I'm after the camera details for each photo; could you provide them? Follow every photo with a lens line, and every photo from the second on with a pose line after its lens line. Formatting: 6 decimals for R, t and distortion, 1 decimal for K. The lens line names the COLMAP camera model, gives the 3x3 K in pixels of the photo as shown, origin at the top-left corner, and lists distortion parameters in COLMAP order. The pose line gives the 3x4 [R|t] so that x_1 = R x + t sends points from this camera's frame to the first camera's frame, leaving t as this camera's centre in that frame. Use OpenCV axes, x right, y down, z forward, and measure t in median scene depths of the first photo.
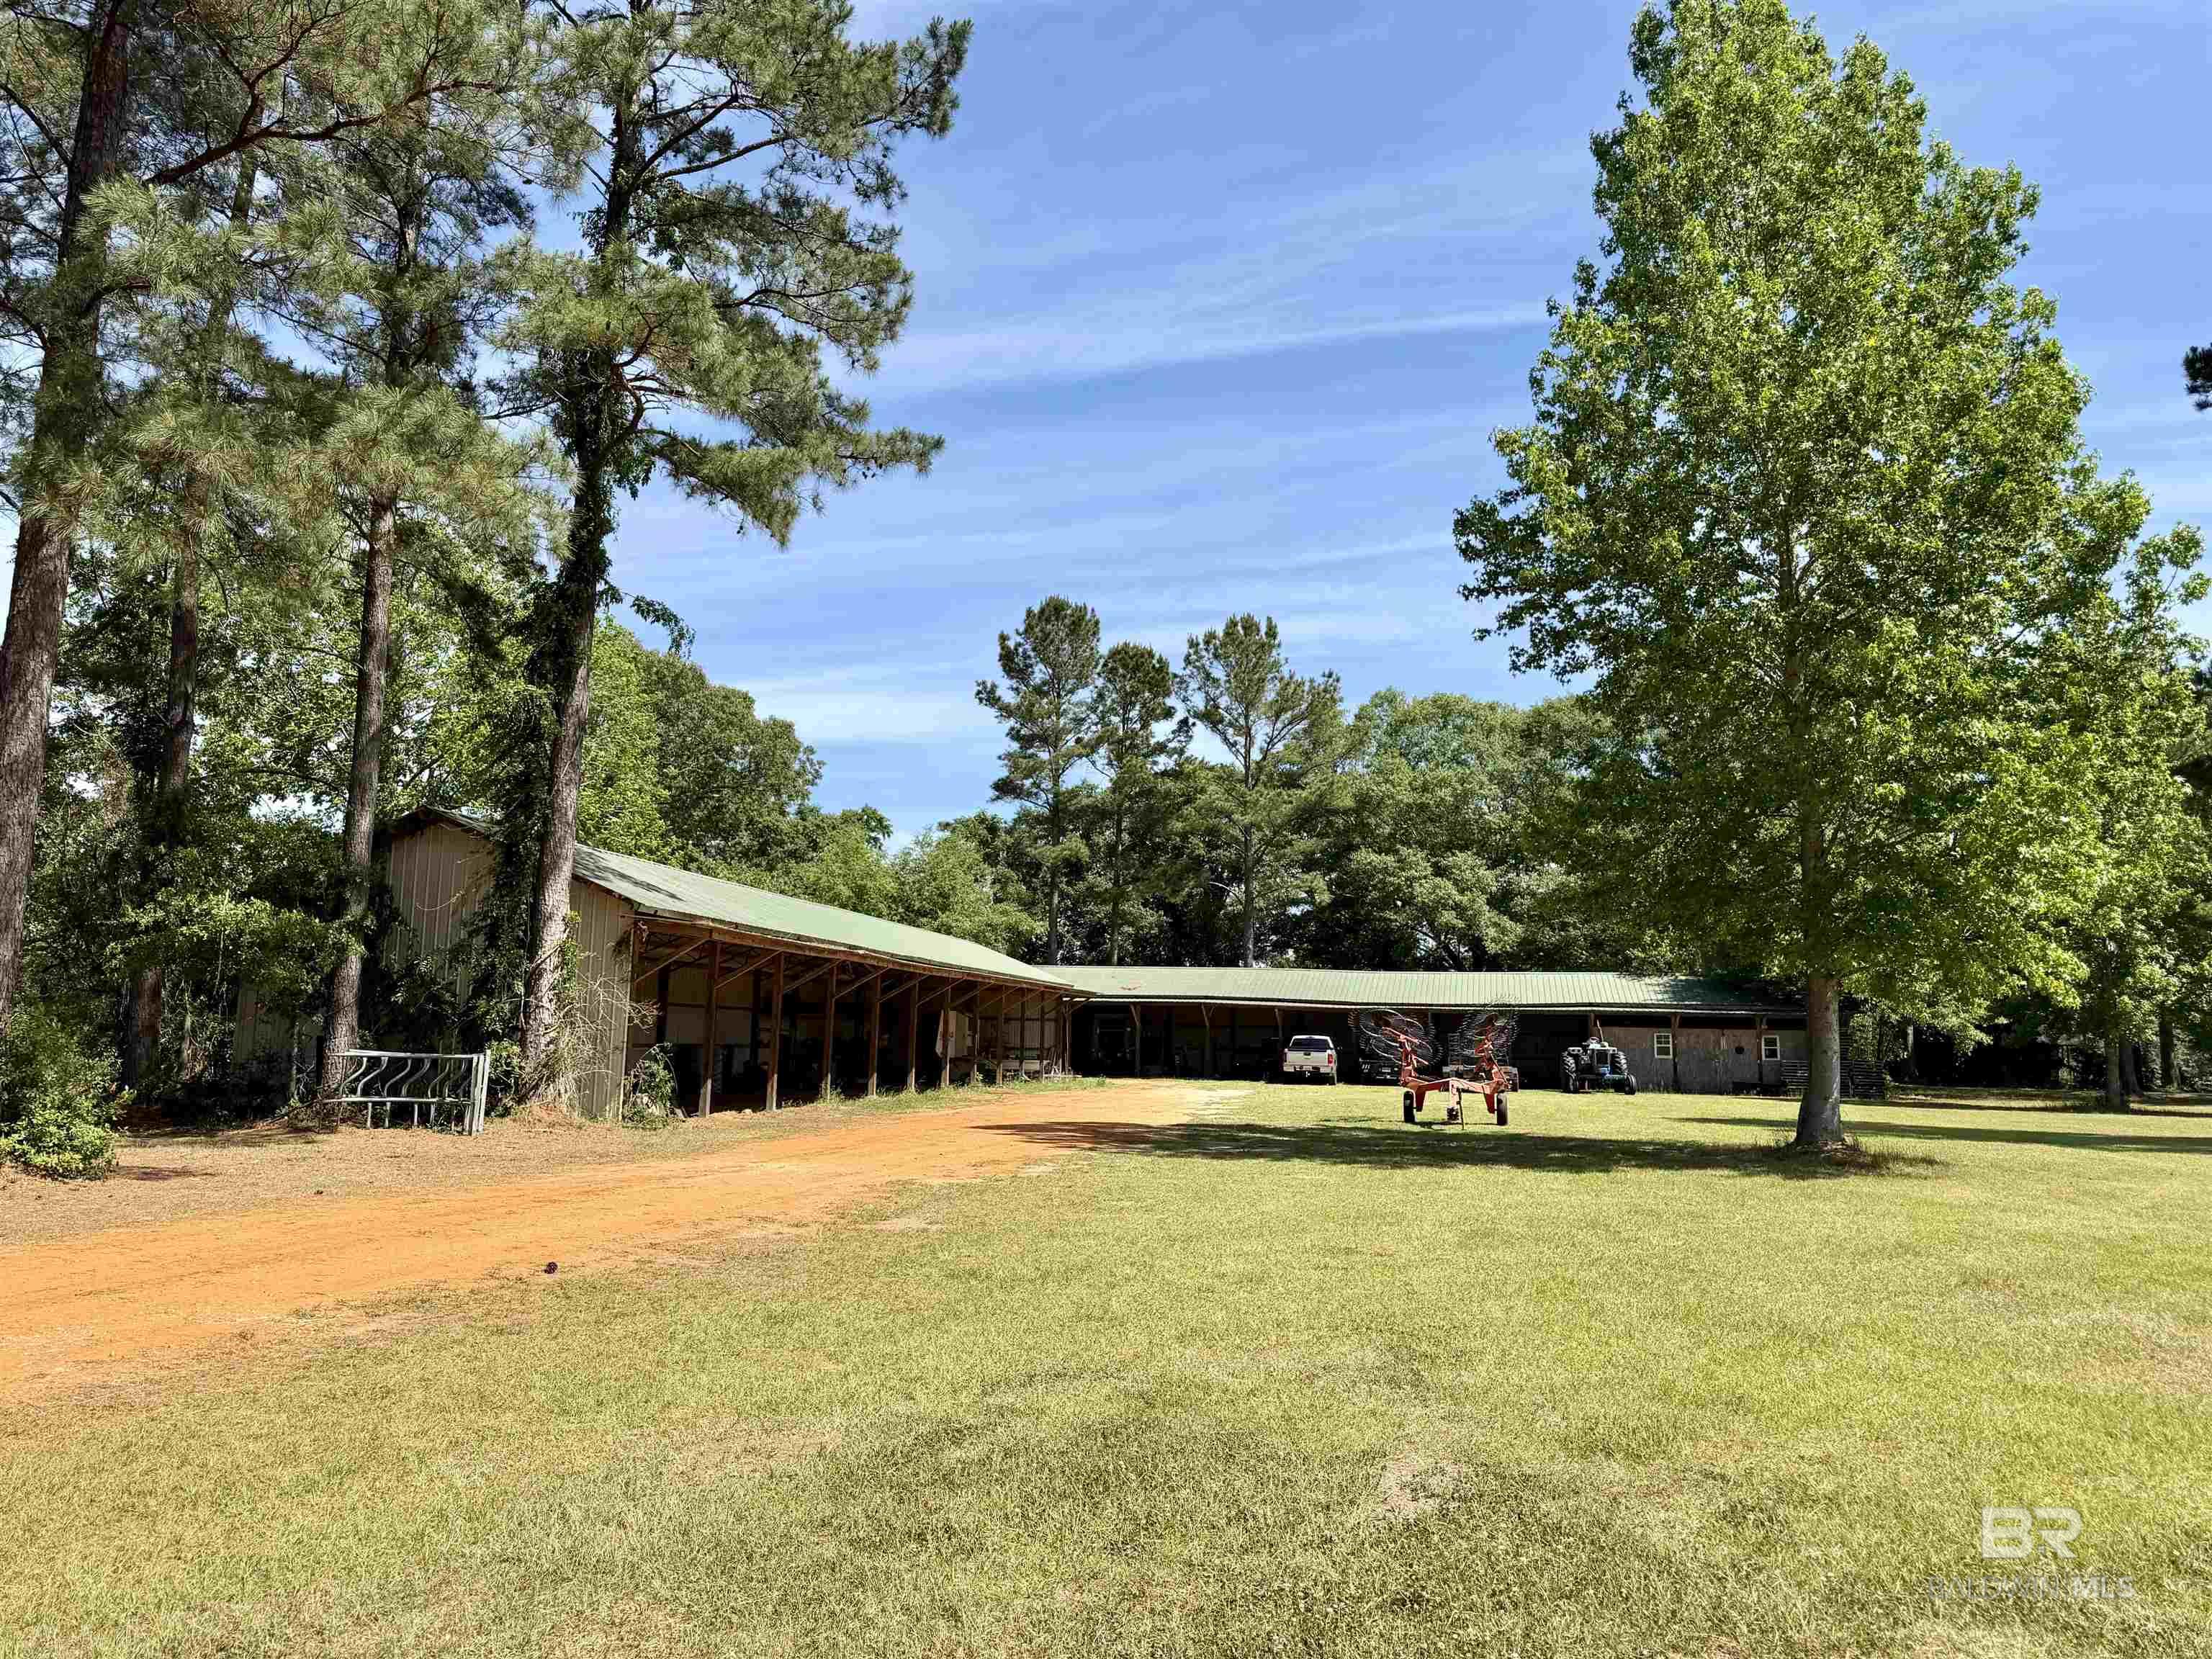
lens RADIAL K [[1642.1, 0, 1106.0], [0, 1642.1, 829.5], [0, 0, 1]] dist [0.041529, -0.007674]
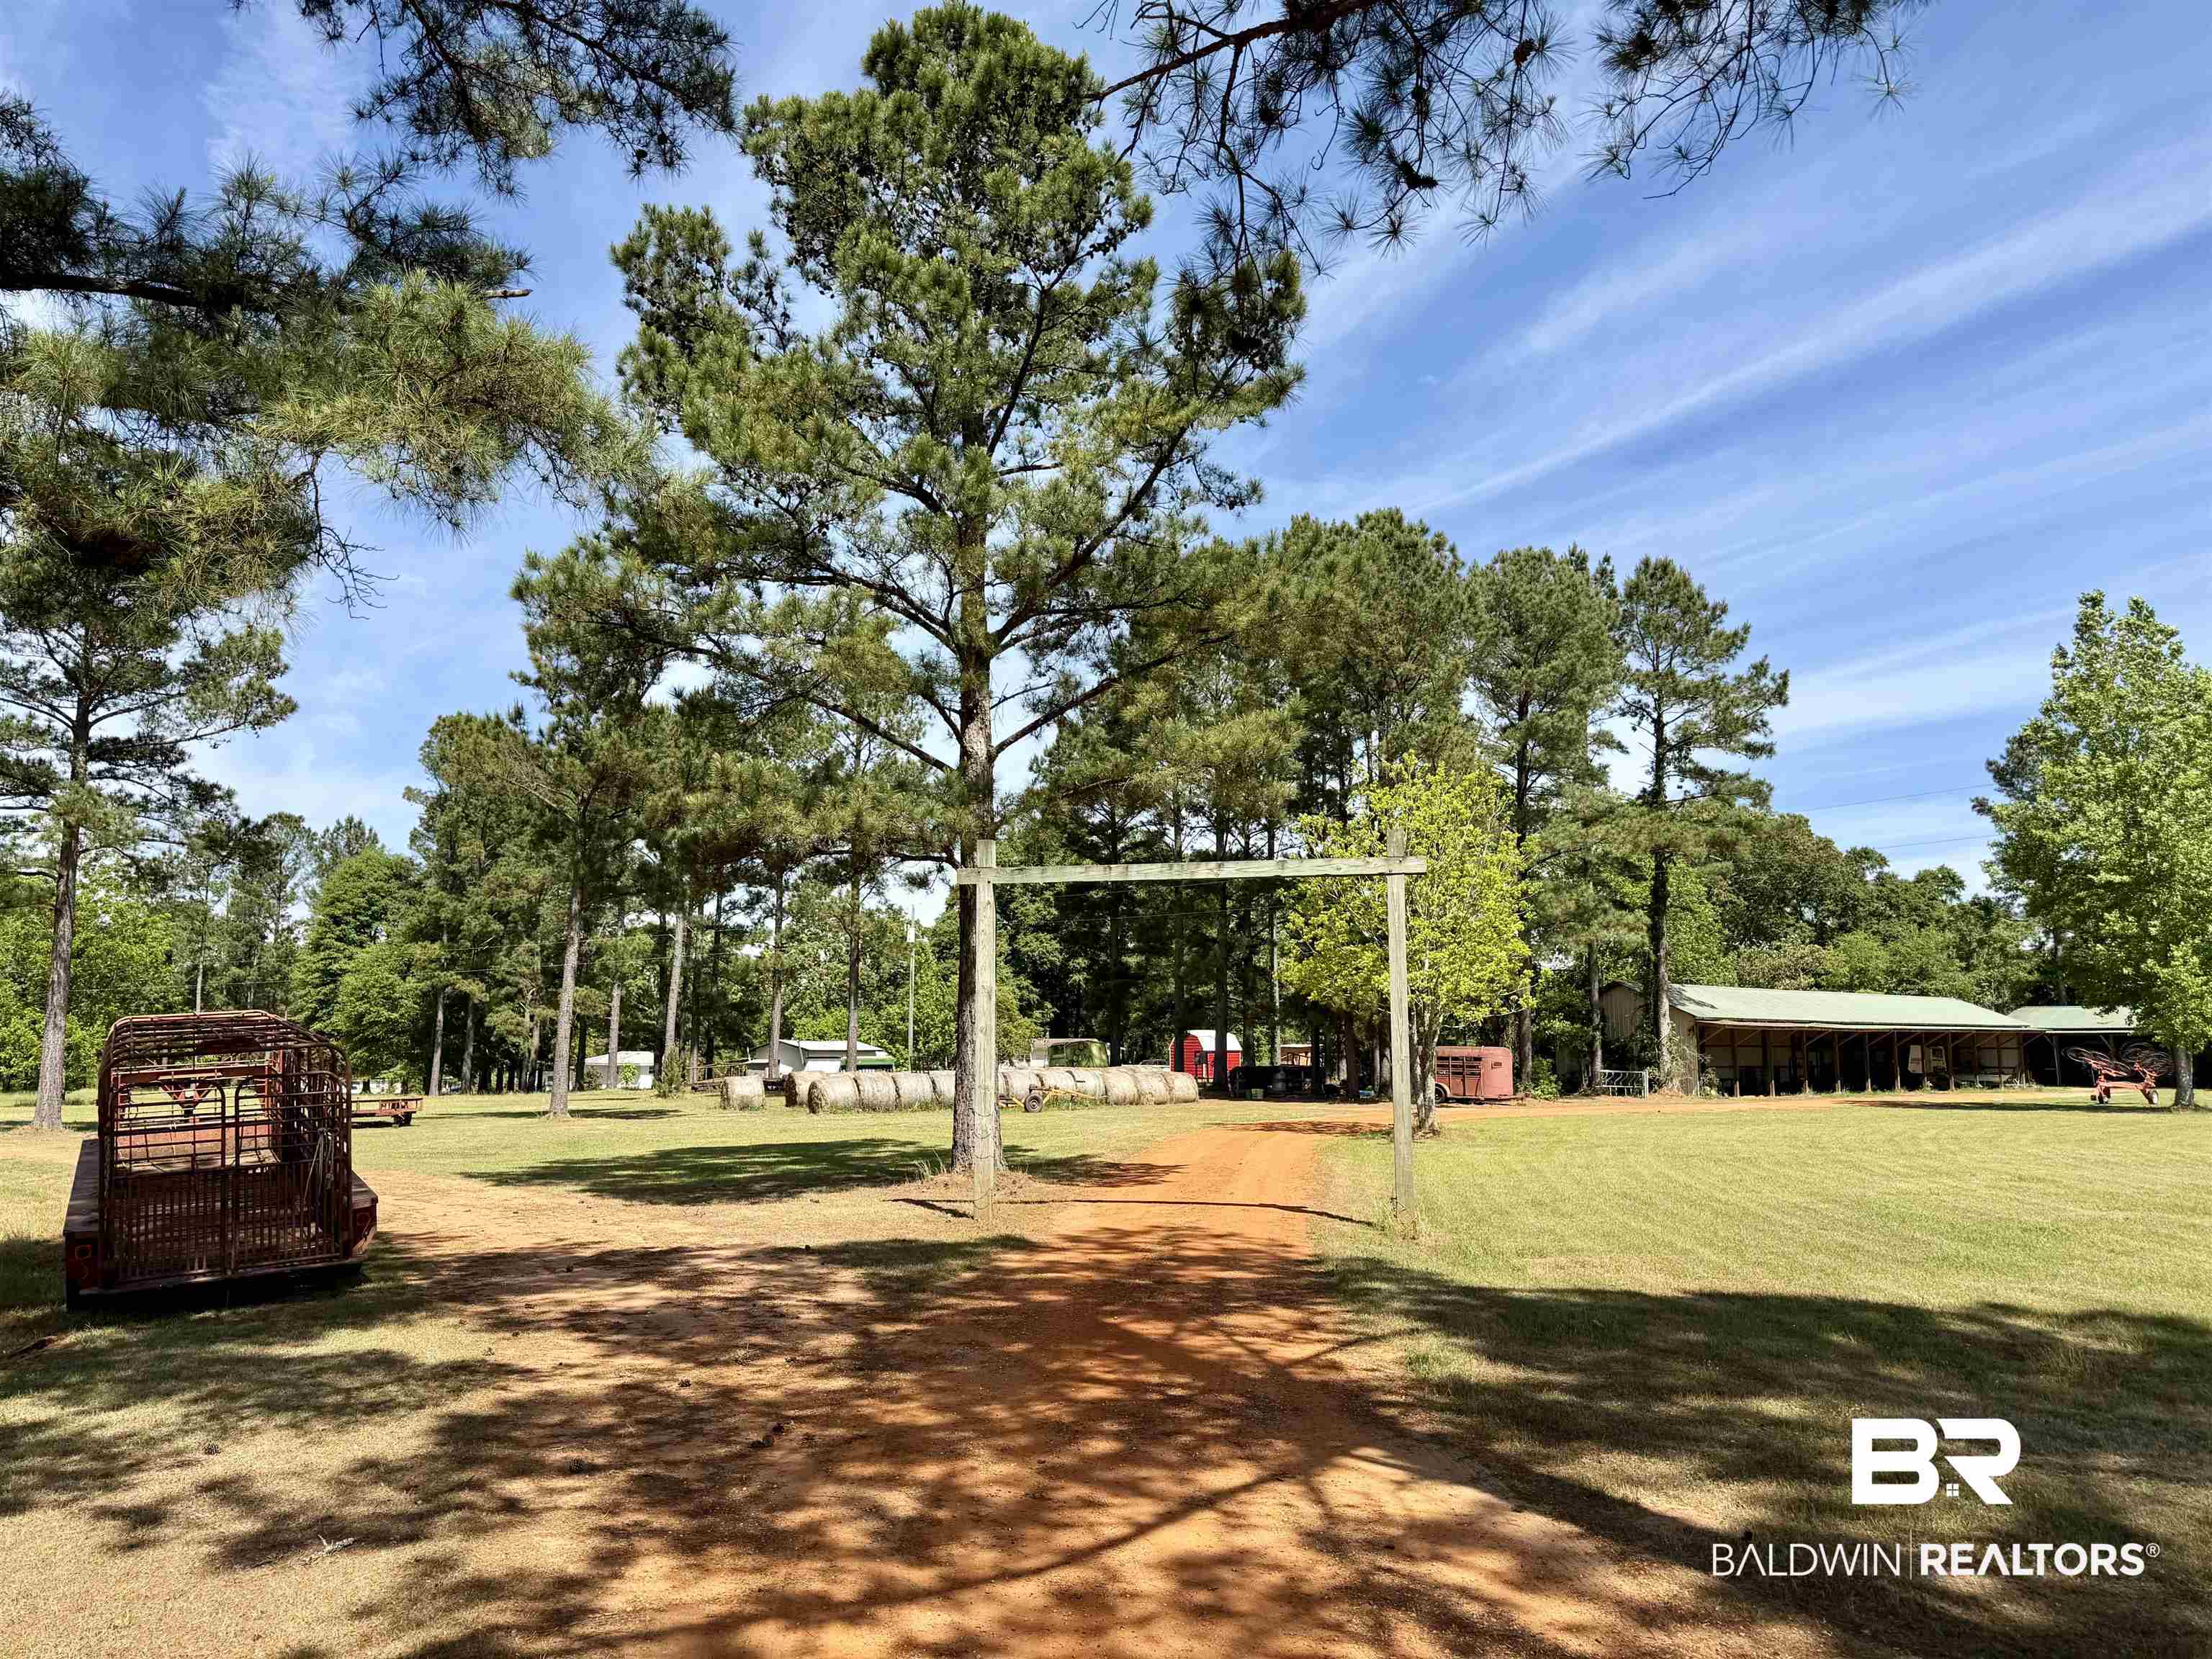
lens RADIAL K [[1642.1, 0, 1106.0], [0, 1642.1, 829.5], [0, 0, 1]] dist [0.041529, -0.007674]
pose [[0.781180, -0.101780, -0.615953, 0.613106], [0.094535, 0.994529, -0.044443, -0.213133], [0.617106, -0.023511, 0.786528, -1.596849]]
